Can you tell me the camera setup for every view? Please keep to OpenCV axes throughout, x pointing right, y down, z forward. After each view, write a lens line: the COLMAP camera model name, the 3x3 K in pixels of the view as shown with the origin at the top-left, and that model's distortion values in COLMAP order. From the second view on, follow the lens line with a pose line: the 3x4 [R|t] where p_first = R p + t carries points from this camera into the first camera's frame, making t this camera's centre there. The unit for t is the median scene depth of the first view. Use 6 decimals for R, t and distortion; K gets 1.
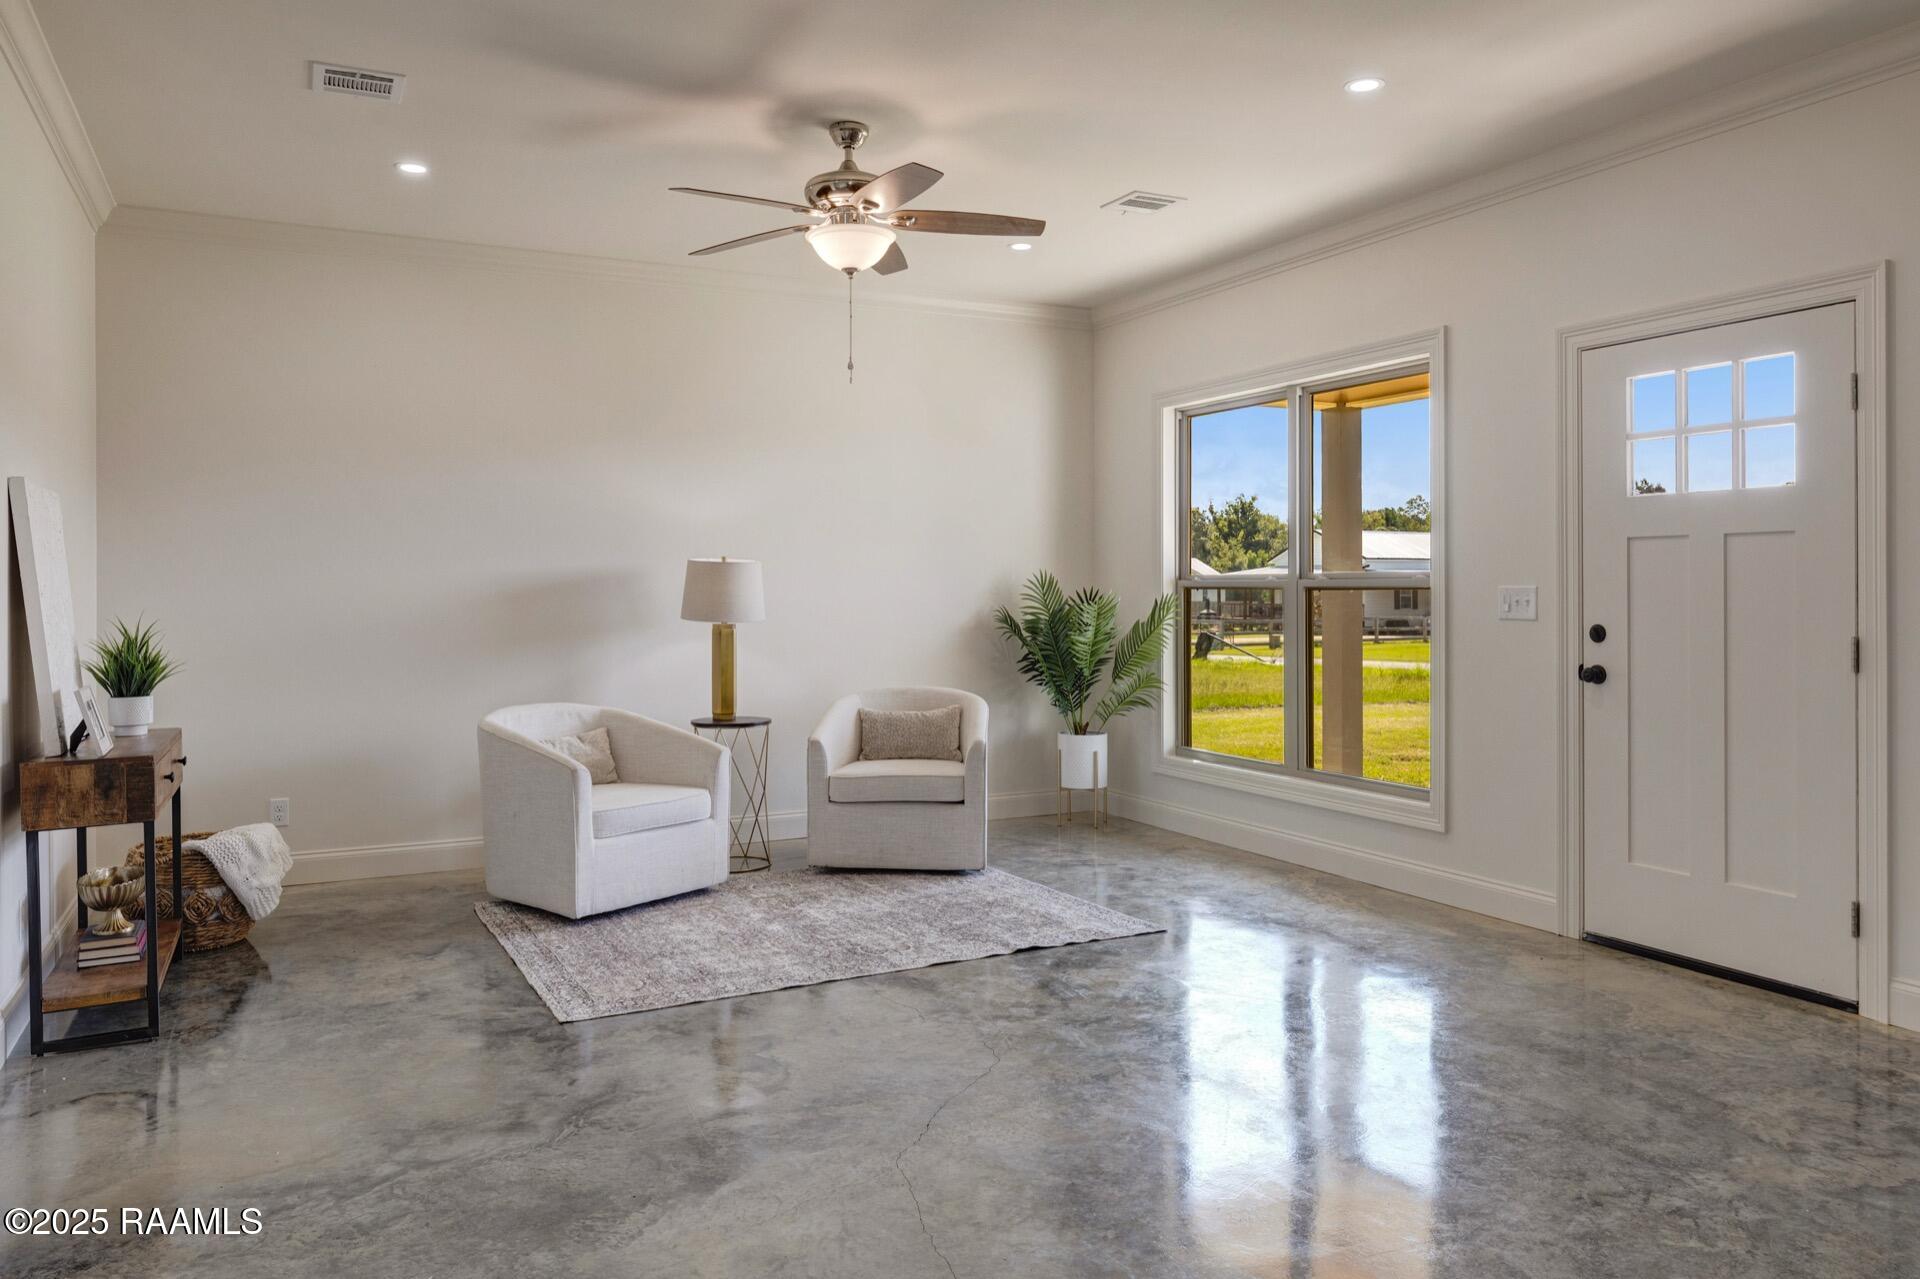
lens RADIAL K [[1317.9, 0, 959.5], [0, 1317.9, 594.1], [0, 0, 1]] dist [0.004346, 0.000120]
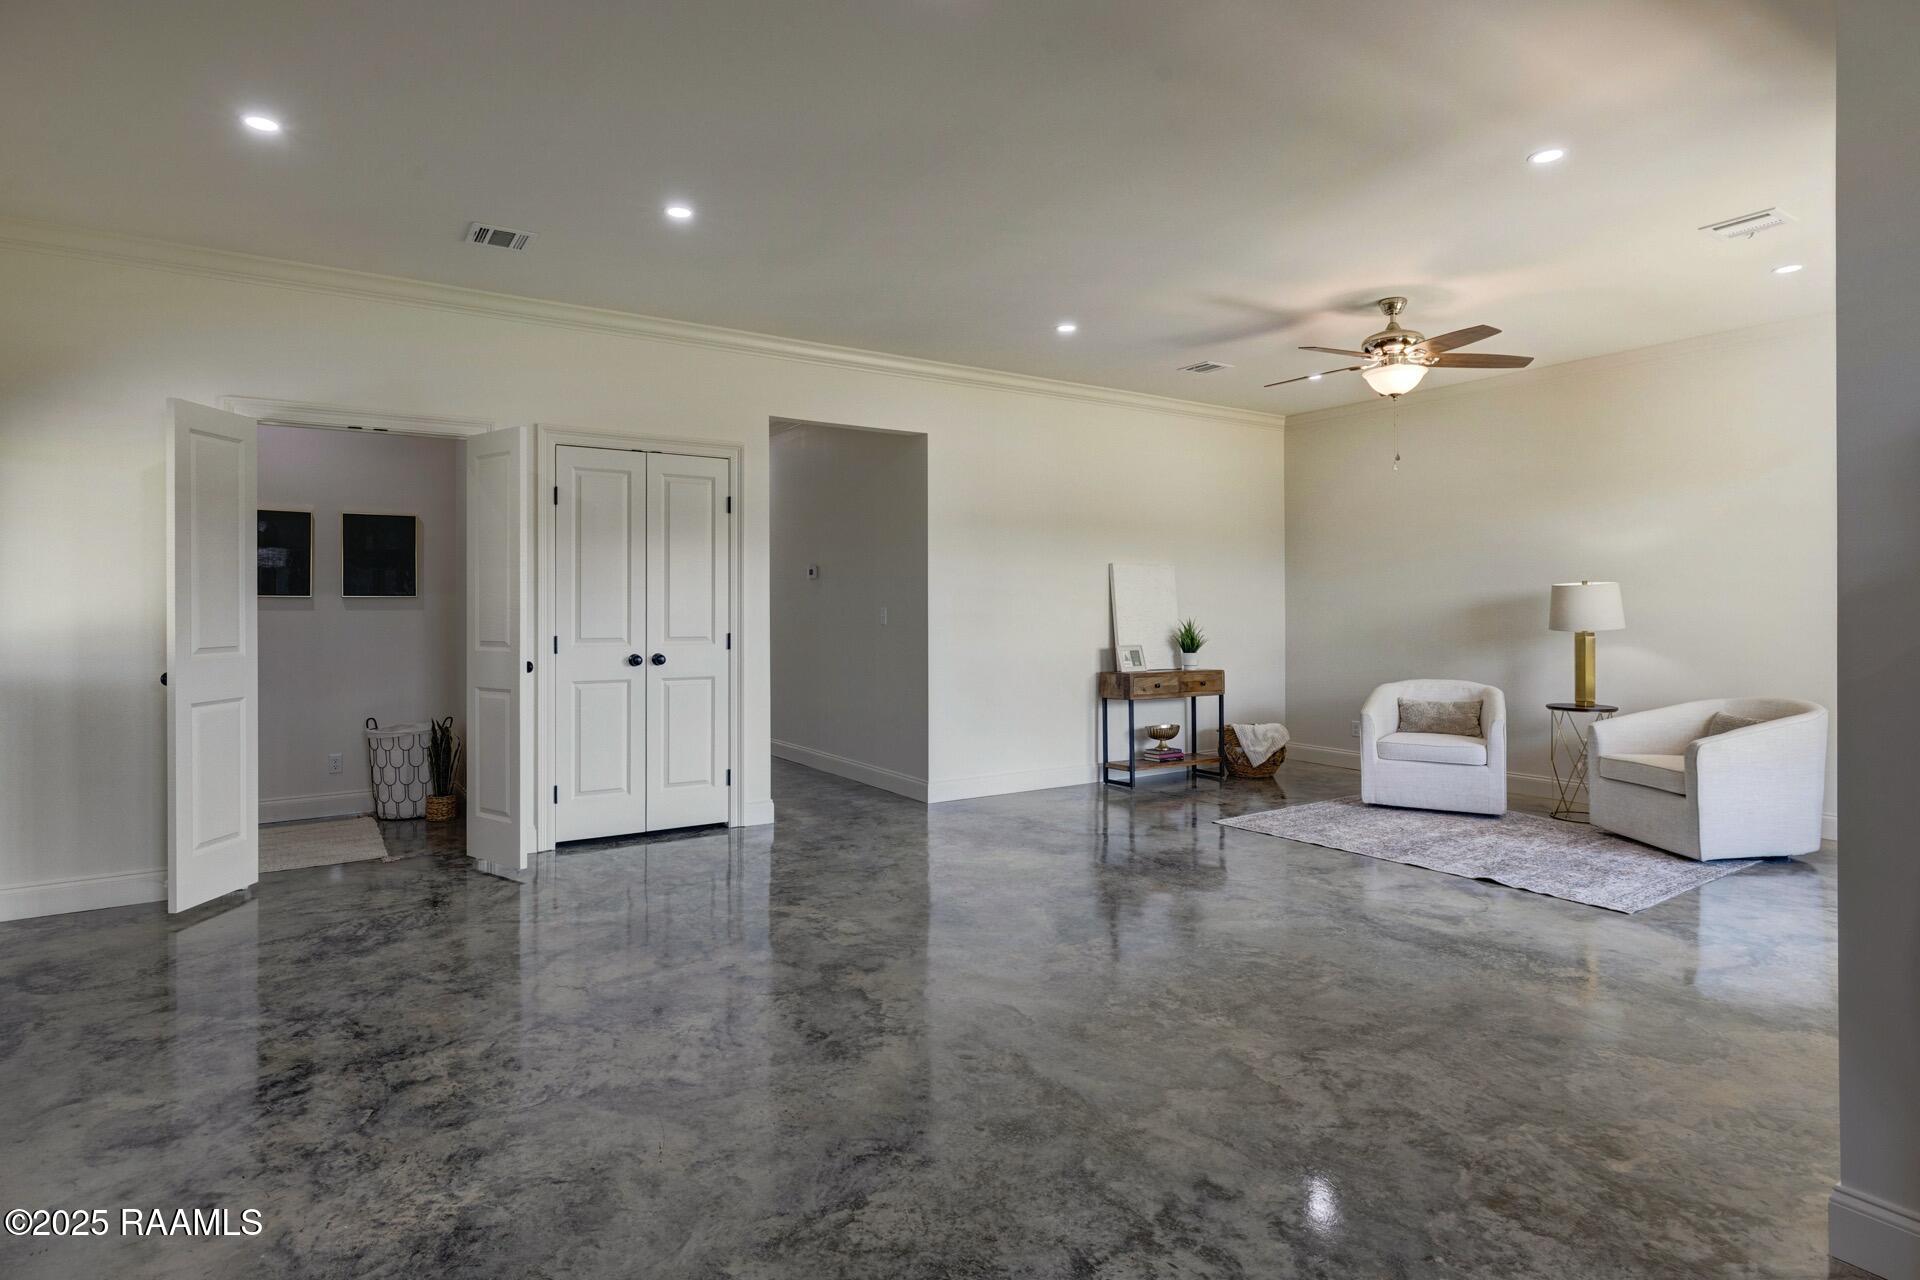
lens RADIAL K [[1016.4, 0, 959.6], [0, 1016.4, 608.6], [0, 0, 1]] dist [0.000236, 0.000159]
pose [[0.122311, 0.001787, -0.992490, 1.056075], [-0.001198, 0.999998, 0.001653, -0.002004], [0.992491, 0.000987, 0.122313, 0.383031]]
